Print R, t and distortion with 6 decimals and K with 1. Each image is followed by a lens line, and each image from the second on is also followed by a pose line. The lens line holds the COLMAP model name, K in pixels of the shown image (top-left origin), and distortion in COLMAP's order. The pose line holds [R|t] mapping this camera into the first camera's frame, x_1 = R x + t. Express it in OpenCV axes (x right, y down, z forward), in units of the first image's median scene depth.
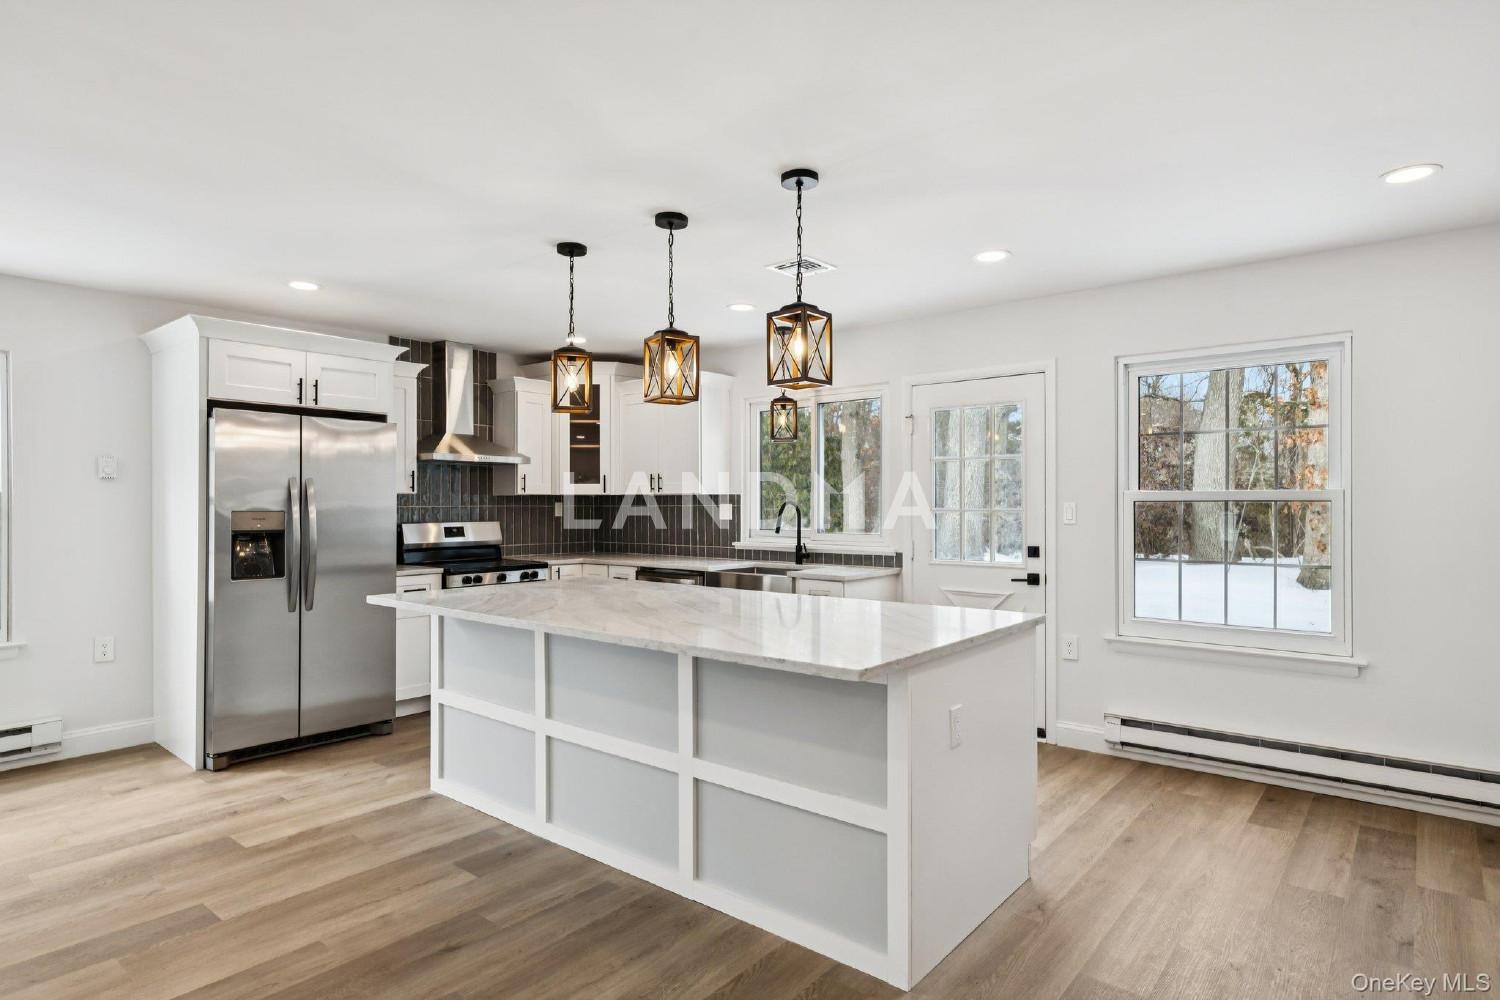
lens RADIAL K [[824.3, 0, 749.4], [0, 824.3, 501.3], [0, 0, 1]] dist [0.001933, -0.000143]
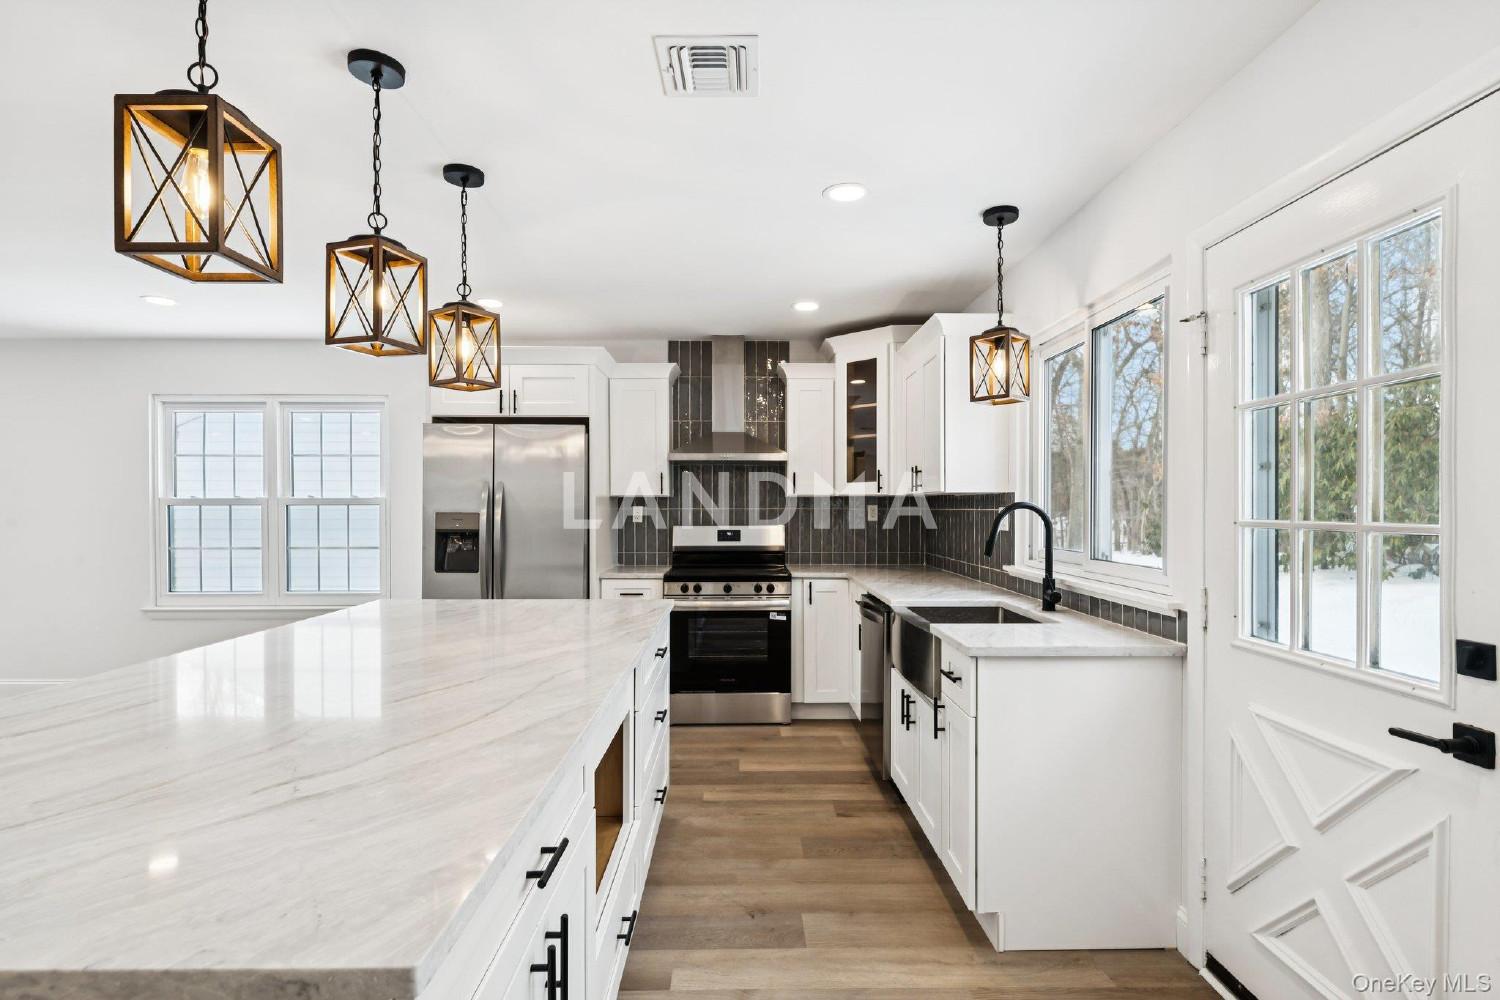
lens RADIAL K [[724.7, 0, 746.5], [0, 724.7, 512.9], [0, 0, 1]] dist [0.006786, -0.002231]
pose [[0.645832, 0.008907, -0.763428, 0.389741], [0.000504, 0.999927, 0.012093, 0.001091], [0.763480, -0.008195, 0.645780, 0.624989]]
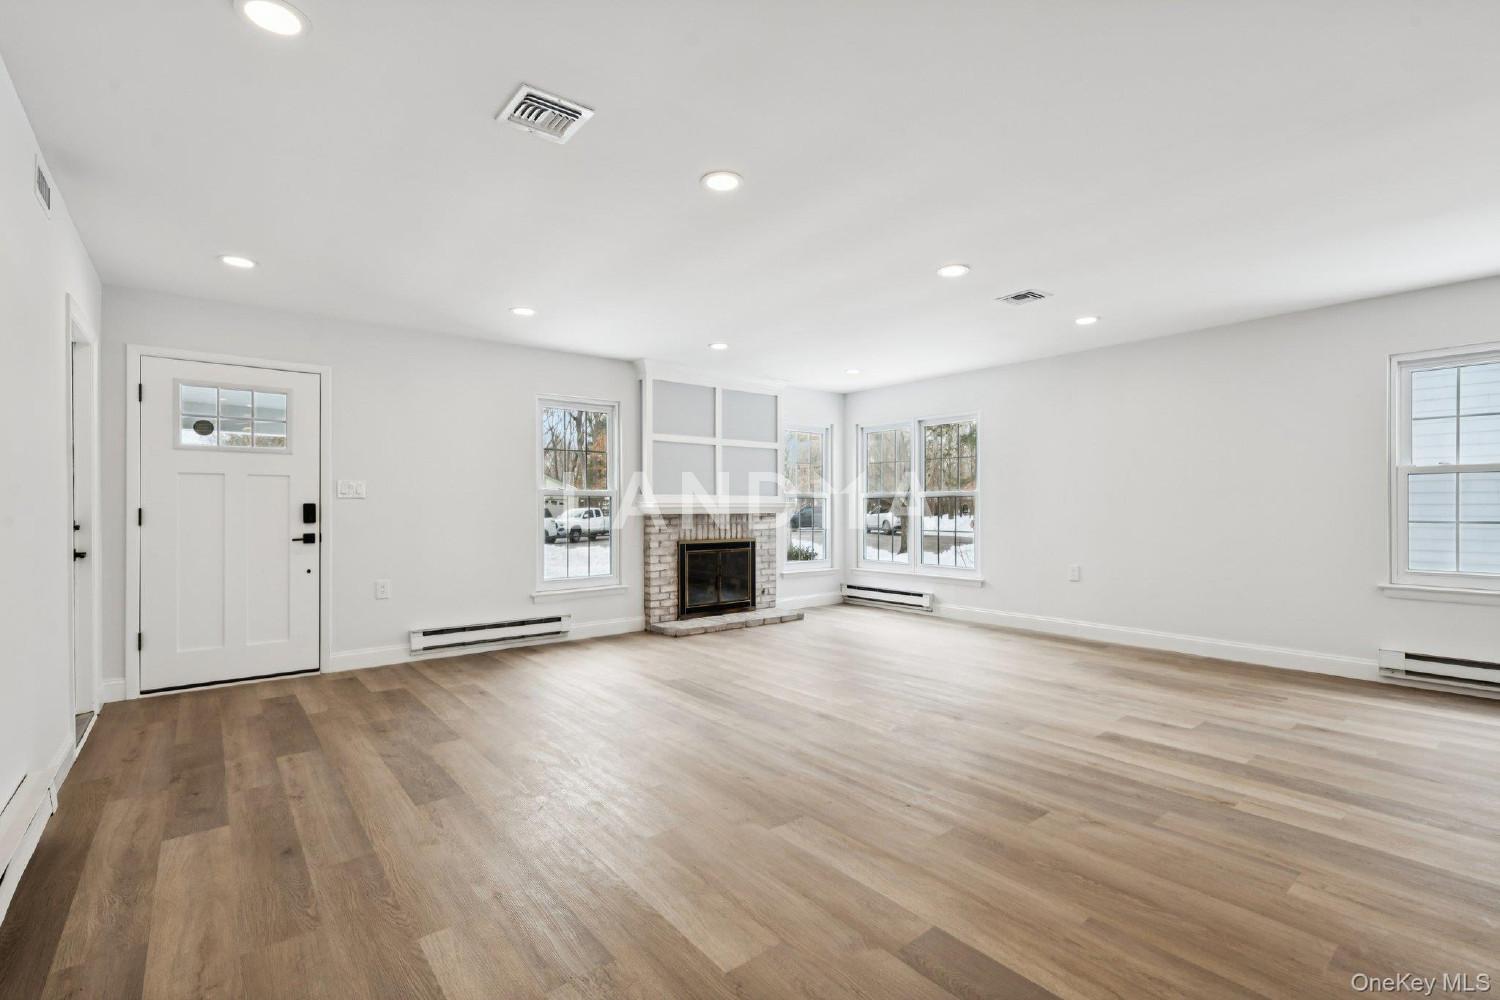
lens RADIAL K [[675.7, 0, 750.2], [0, 675.7, 502.4], [0, 0, 1]] dist [0.007995, -0.004119]
pose [[-0.196256, -0.003476, -0.980547, 0.070713], [0.002997, 0.999987, -0.004144, 0.043174], [0.980548, -0.003752, -0.196243, -0.057143]]
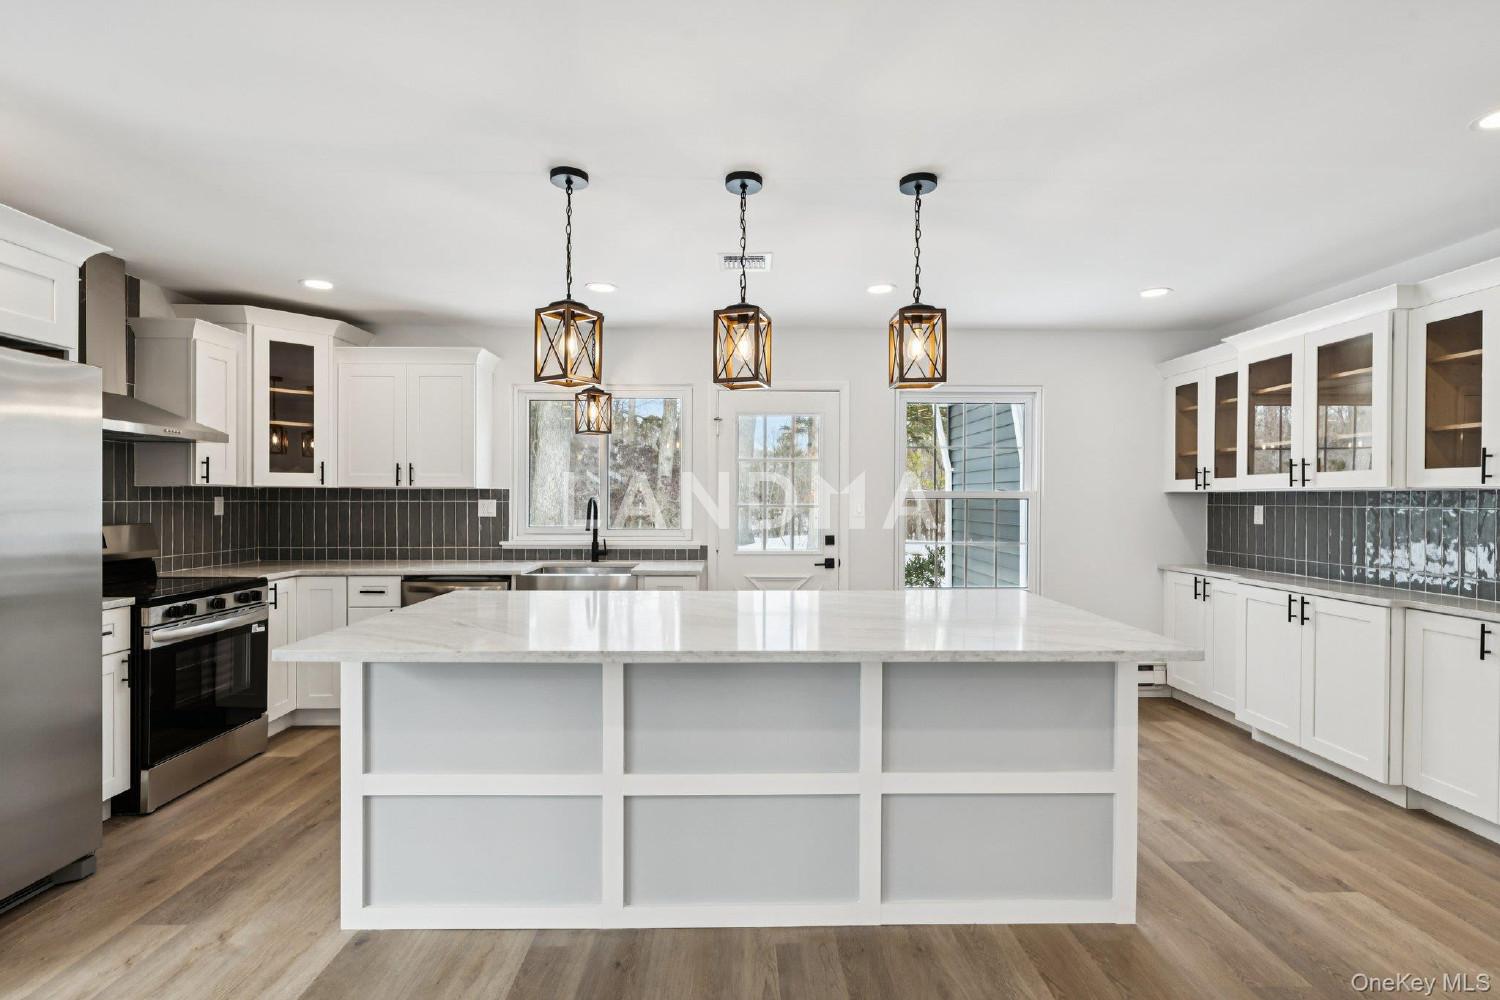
lens RADIAL K [[710.7, 0, 748.7], [0, 710.7, 505.5], [0, 0, 1]] dist [0.010937, -0.006276]
pose [[0.757728, -0.002373, 0.652566, -0.435803], [-0.005560, 0.999934, 0.010092, 0.000554], [-0.652547, -0.011275, 0.757665, 0.302250]]
